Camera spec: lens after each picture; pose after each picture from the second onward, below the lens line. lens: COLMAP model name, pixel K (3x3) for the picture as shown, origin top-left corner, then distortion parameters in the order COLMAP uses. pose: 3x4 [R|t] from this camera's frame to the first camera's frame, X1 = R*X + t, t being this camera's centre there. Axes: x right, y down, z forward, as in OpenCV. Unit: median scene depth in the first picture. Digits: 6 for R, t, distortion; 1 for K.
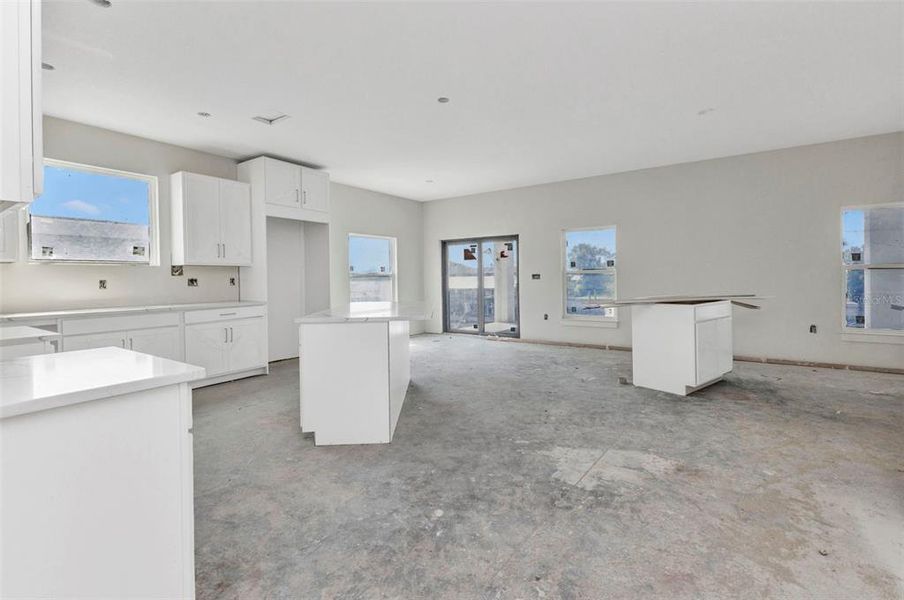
lens RADIAL K [[388.2, 0, 452.0], [0, 388.2, 300.0], [0, 0, 1]] dist [0.000515, -0.000007]
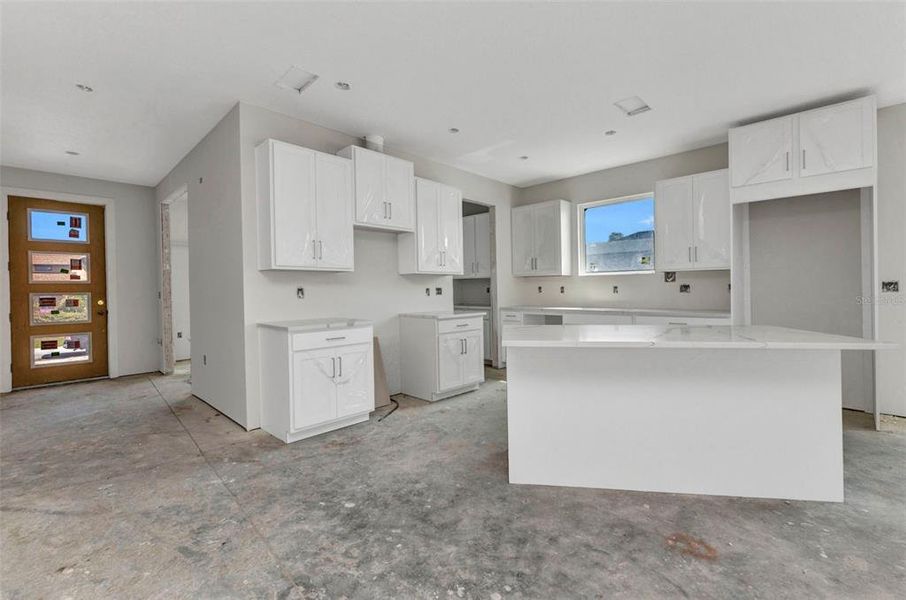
lens RADIAL K [[389.0, 0, 453.0], [0, 389.0, 300.0], [0, 0, 1]] dist [0.000515, -0.000007]
pose [[-0.144863, 0.042447, -0.988541, 0.850745], [-0.045049, 0.997760, 0.049445, -0.083518], [0.988426, 0.051696, -0.142626, 1.221432]]
